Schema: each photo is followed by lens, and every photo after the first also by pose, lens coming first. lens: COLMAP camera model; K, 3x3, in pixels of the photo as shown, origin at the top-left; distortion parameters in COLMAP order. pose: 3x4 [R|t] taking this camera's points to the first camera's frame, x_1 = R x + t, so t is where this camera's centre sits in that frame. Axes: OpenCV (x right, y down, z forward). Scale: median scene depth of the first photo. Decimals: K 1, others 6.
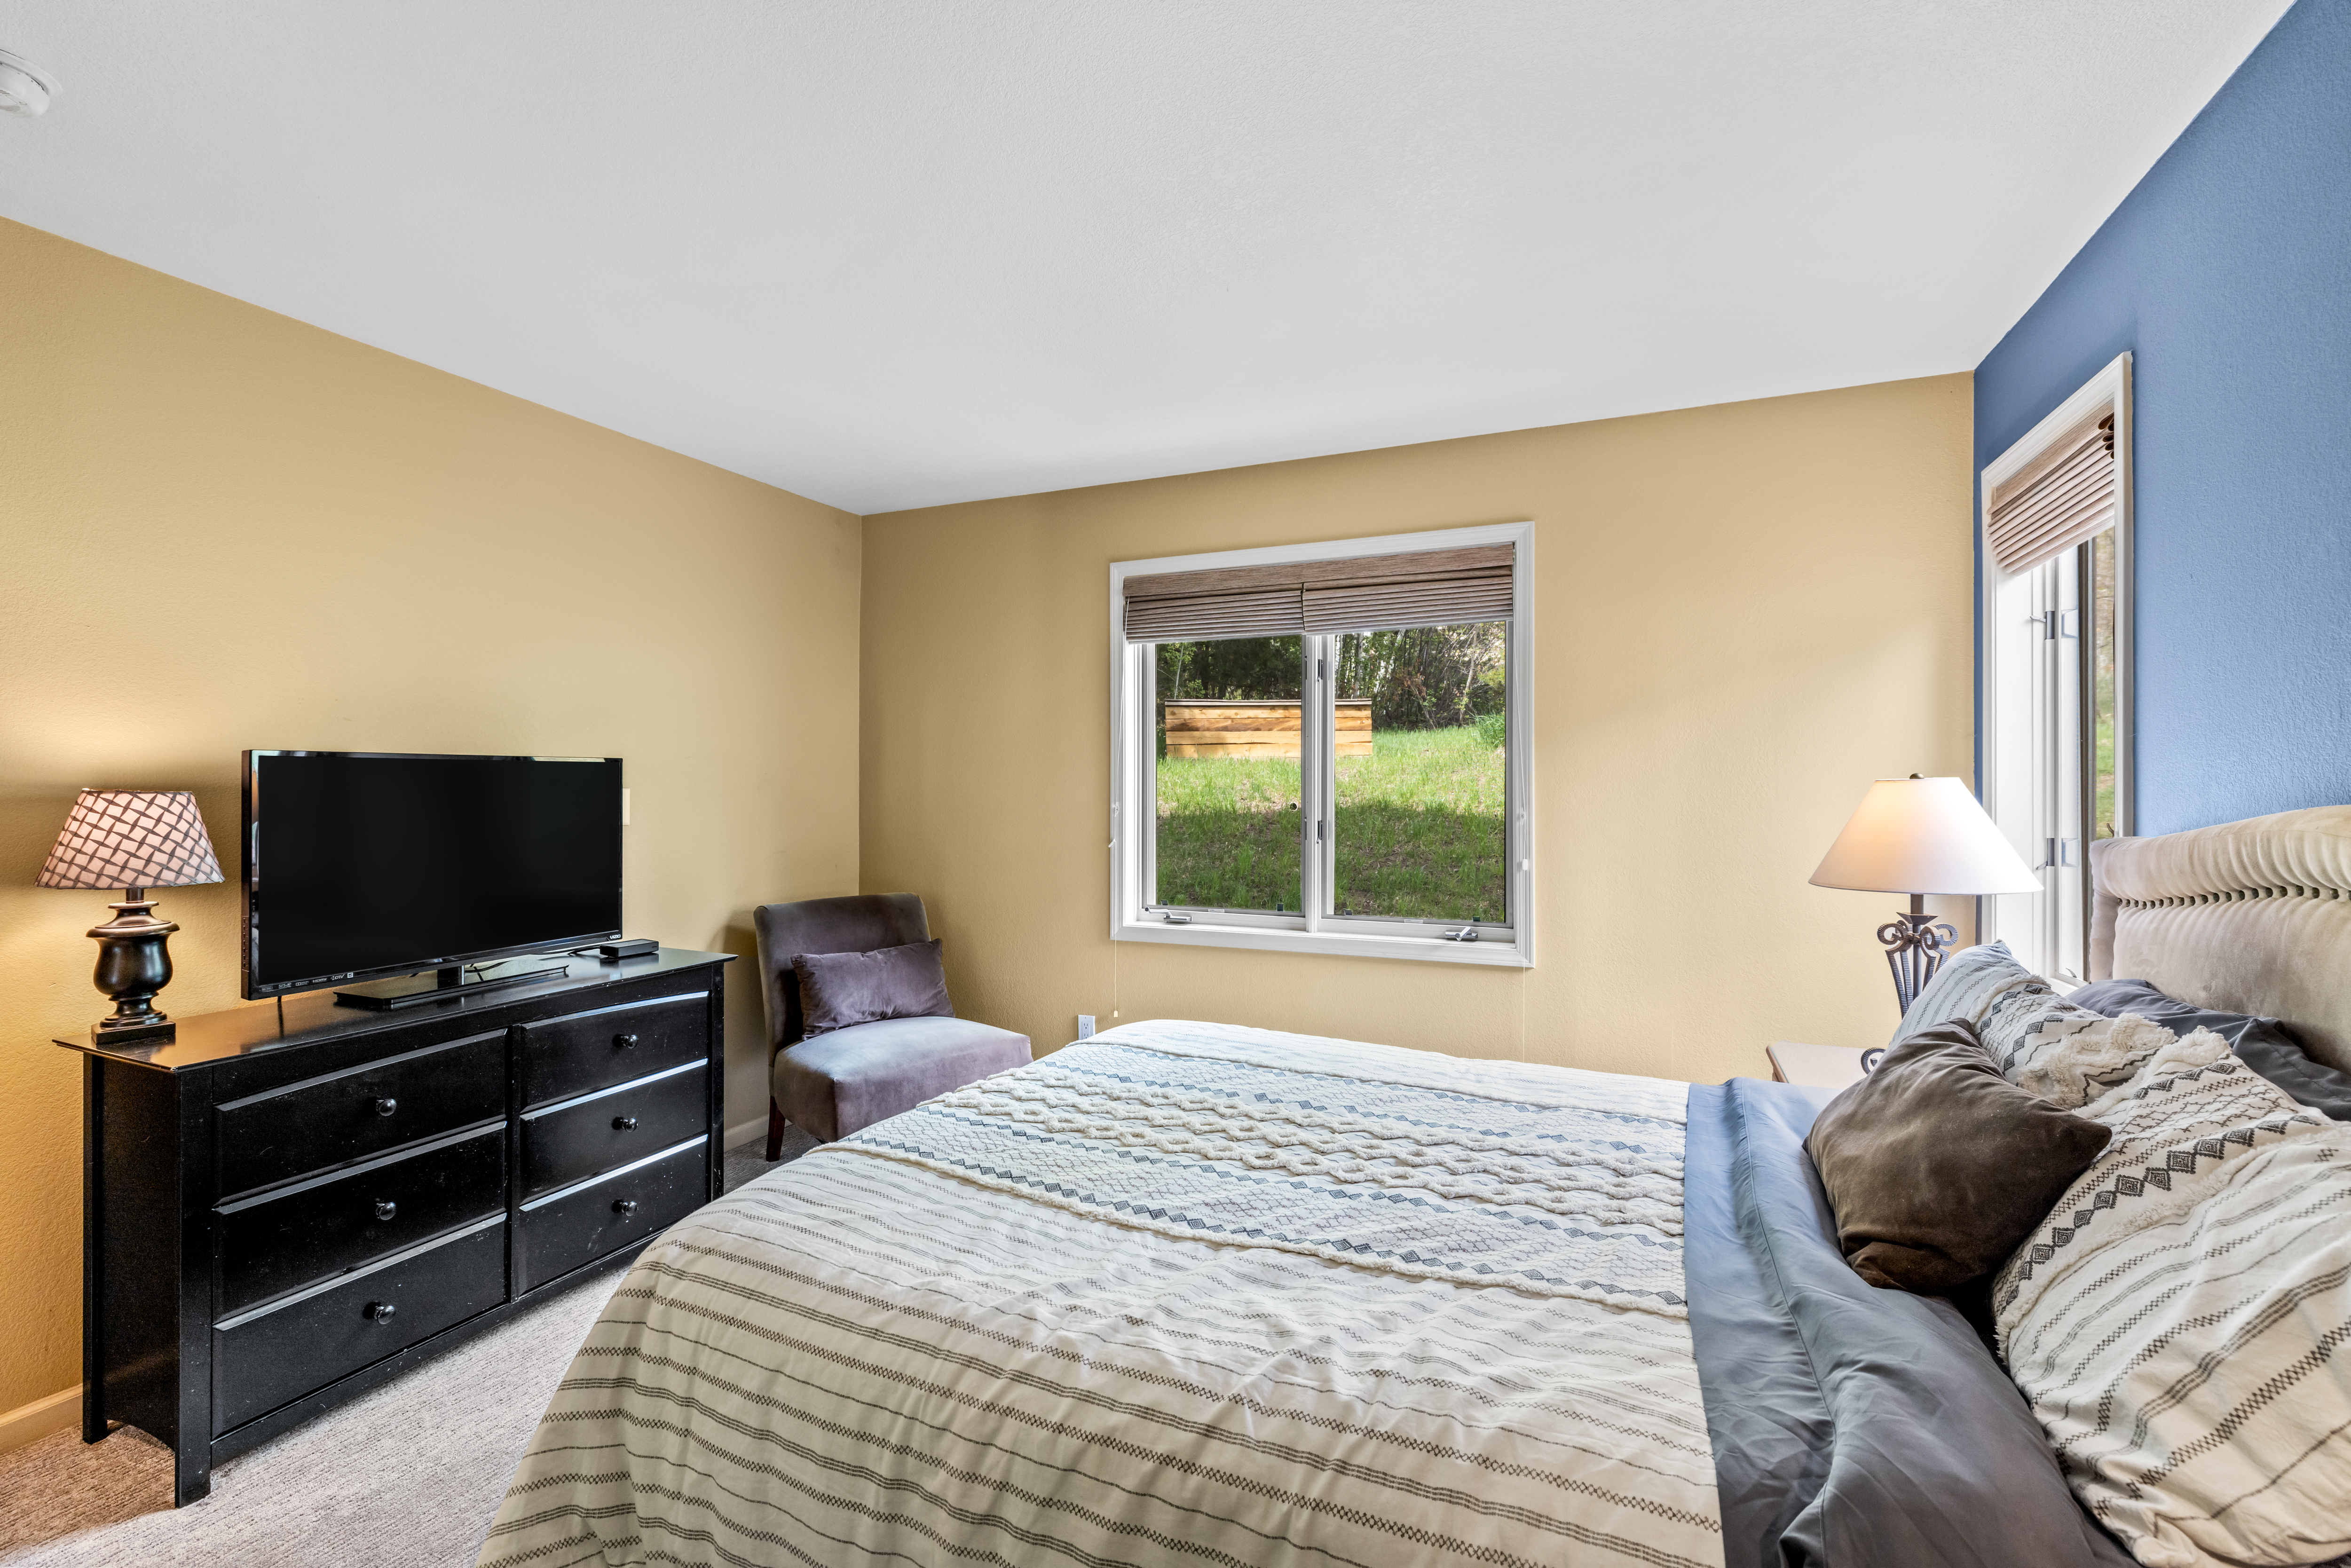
lens RADIAL K [[1015.6, 0, 1177.5], [0, 1015.6, 778.5], [0, 0, 1]] dist [-0.003772, 0.001921]
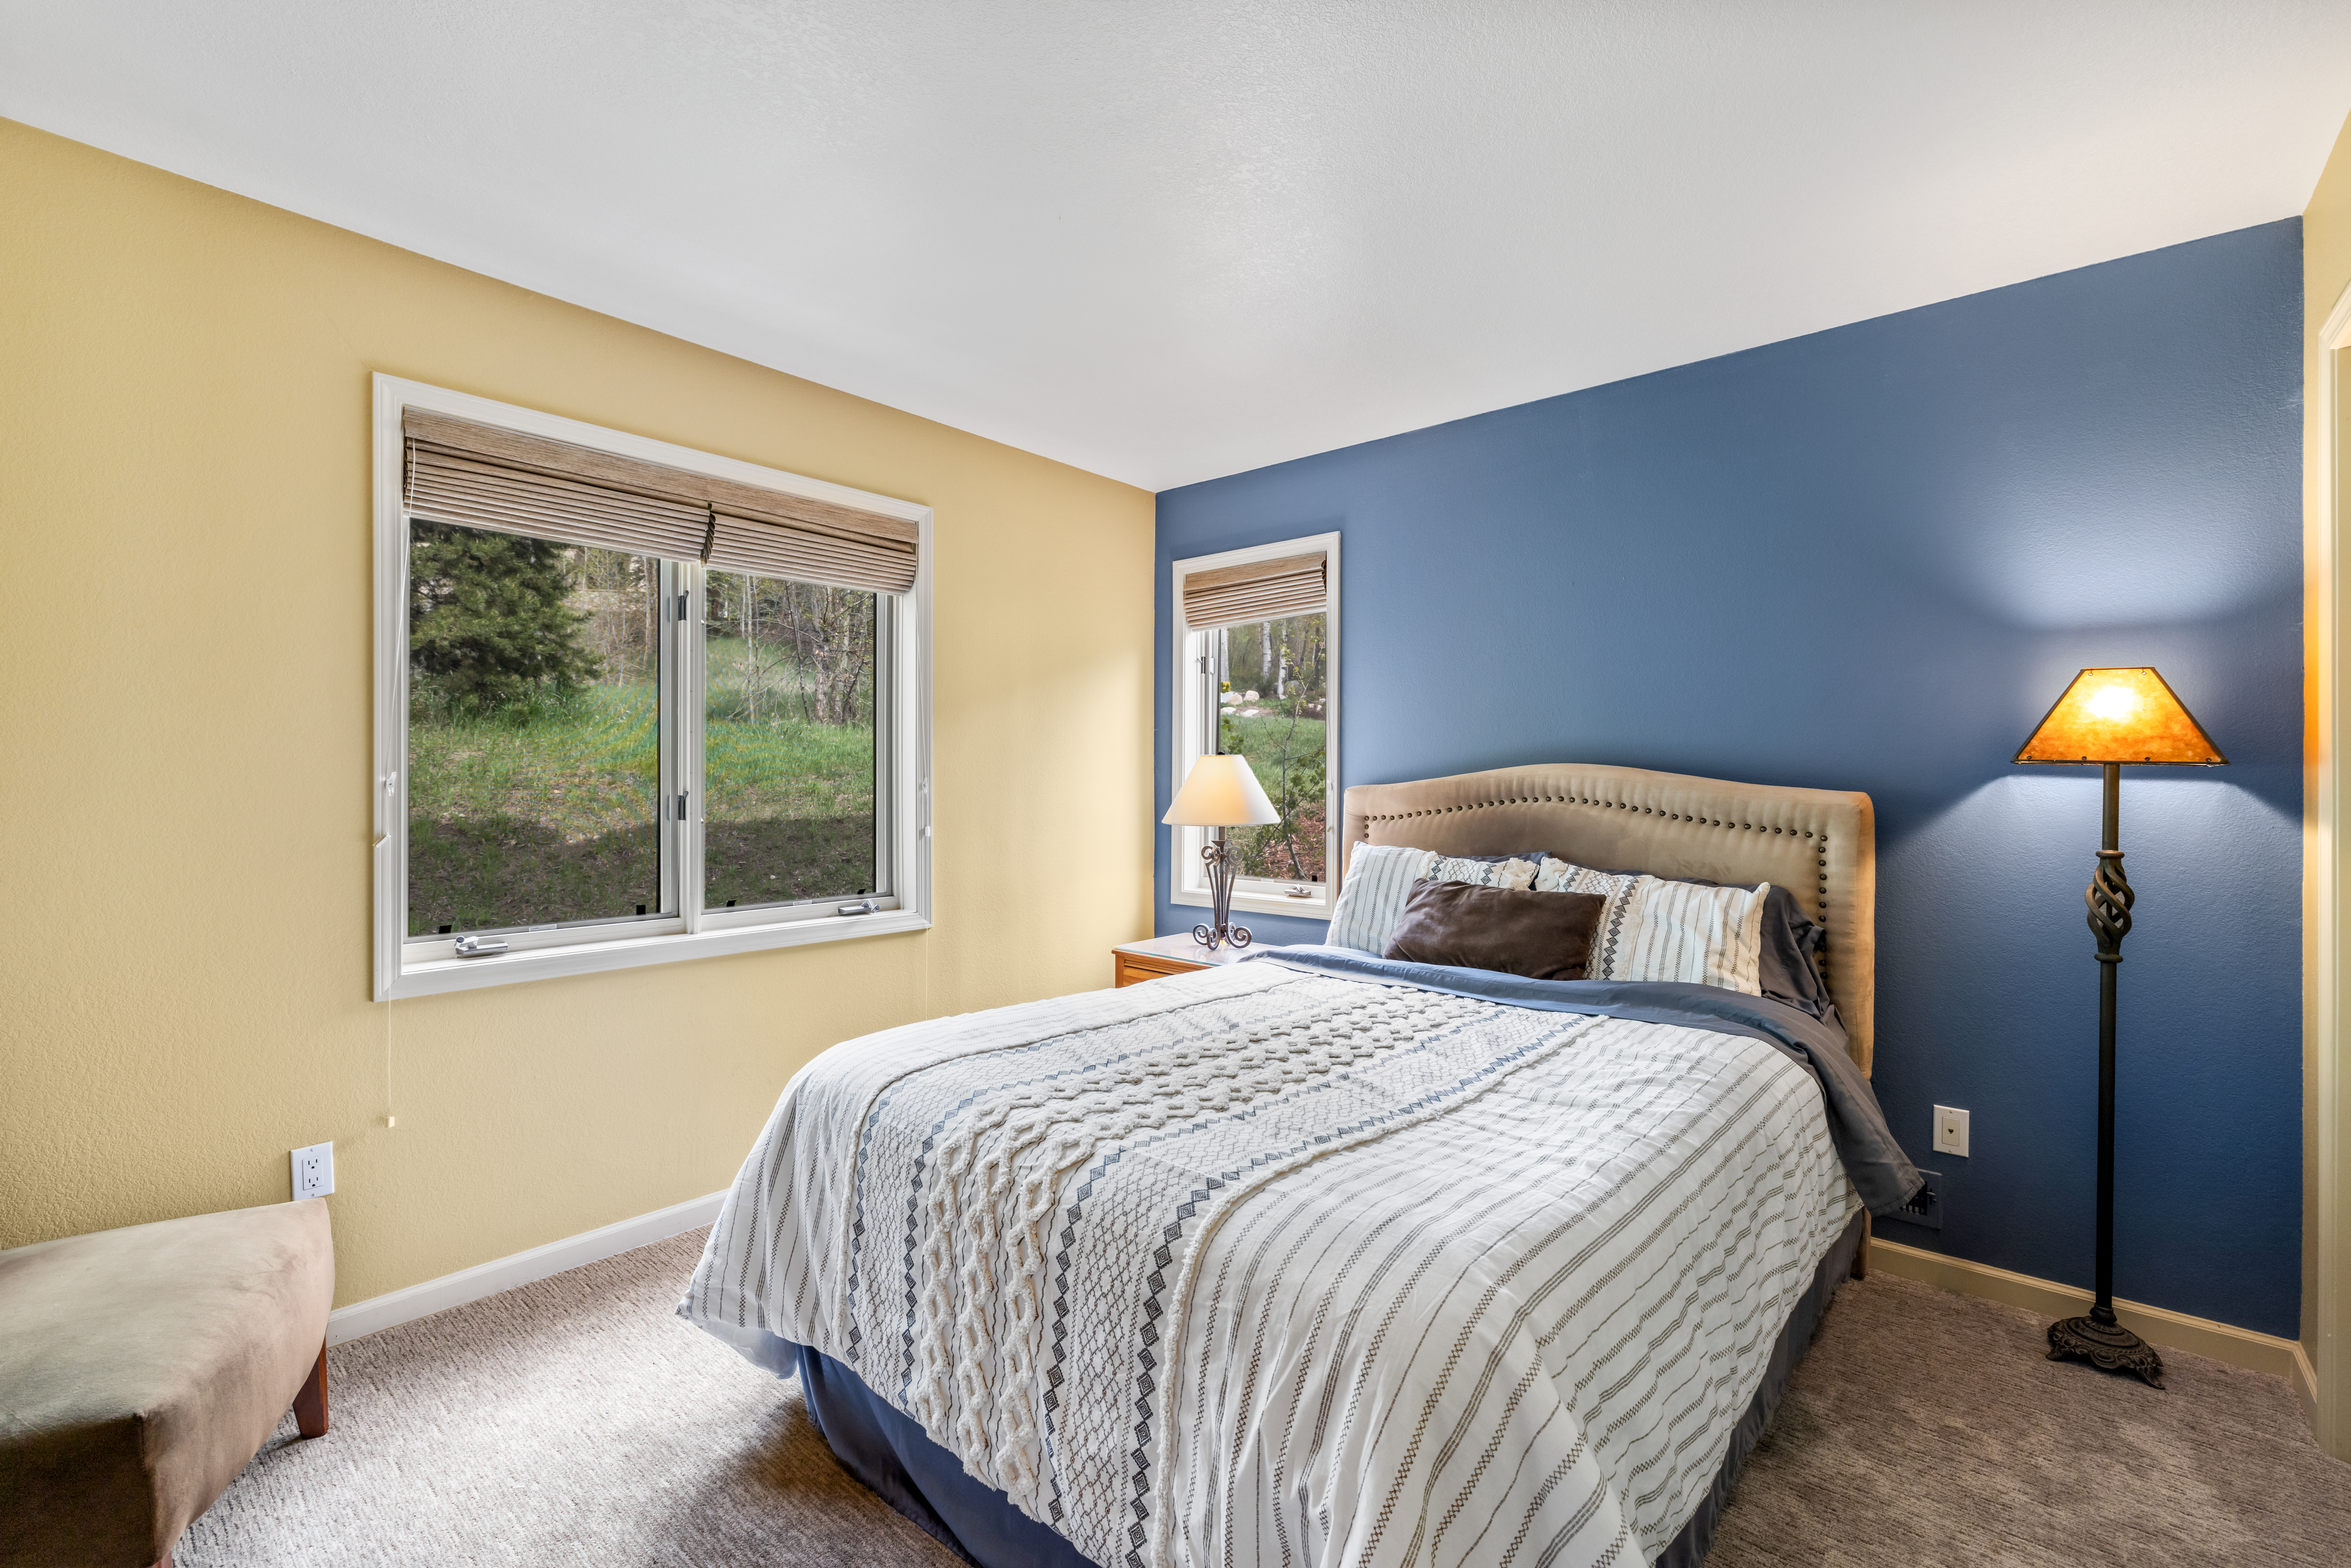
lens RADIAL K [[1015.6, 0, 1162.3], [0, 1015.6, 782.2], [0, 0, 1]] dist [-0.003772, 0.001921]
pose [[0.294733, -0.003017, 0.955575, -0.589074], [-0.008443, 0.999948, 0.005761, 0.025101], [-0.955542, -0.009766, 0.294692, 0.449644]]
